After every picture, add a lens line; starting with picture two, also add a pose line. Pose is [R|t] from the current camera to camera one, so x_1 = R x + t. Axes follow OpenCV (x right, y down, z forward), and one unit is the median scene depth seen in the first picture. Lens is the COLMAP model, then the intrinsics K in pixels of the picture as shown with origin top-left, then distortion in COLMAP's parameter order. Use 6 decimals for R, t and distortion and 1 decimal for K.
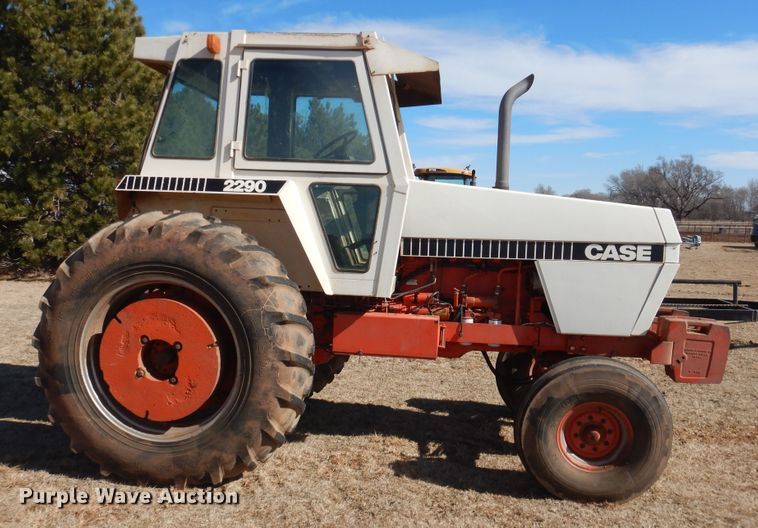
lens RADIAL K [[677.2, 0, 378.2], [0, 677.2, 305.4], [0, 0, 1]] dist [0.021179, -0.003212]
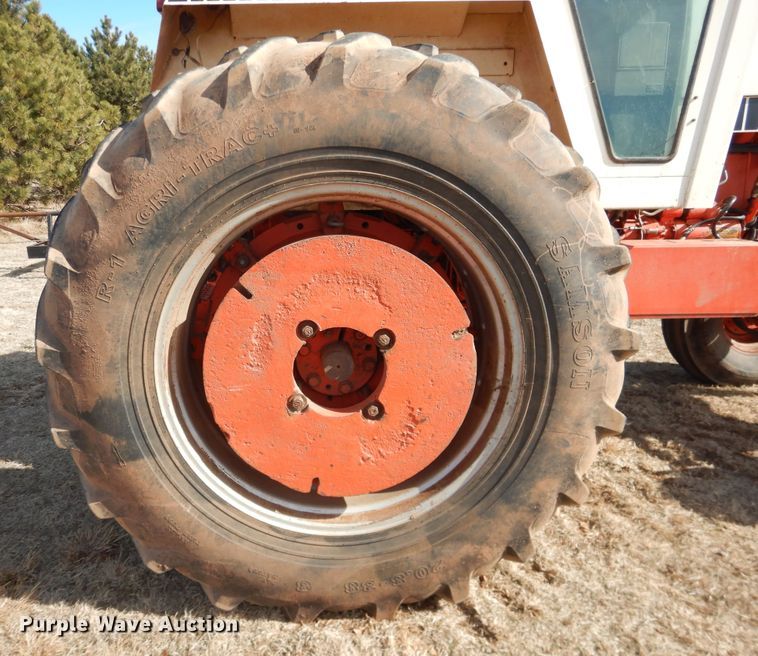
lens RADIAL K [[637.2, 0, 321.7], [0, 637.2, 329.9], [0, 0, 1]] dist [0.001711, -0.000827]
pose [[0.988393, -0.084453, 0.126282, -0.381425], [0.066825, 0.988197, 0.137842, -0.006750], [-0.136432, -0.127803, 0.982371, 0.577370]]
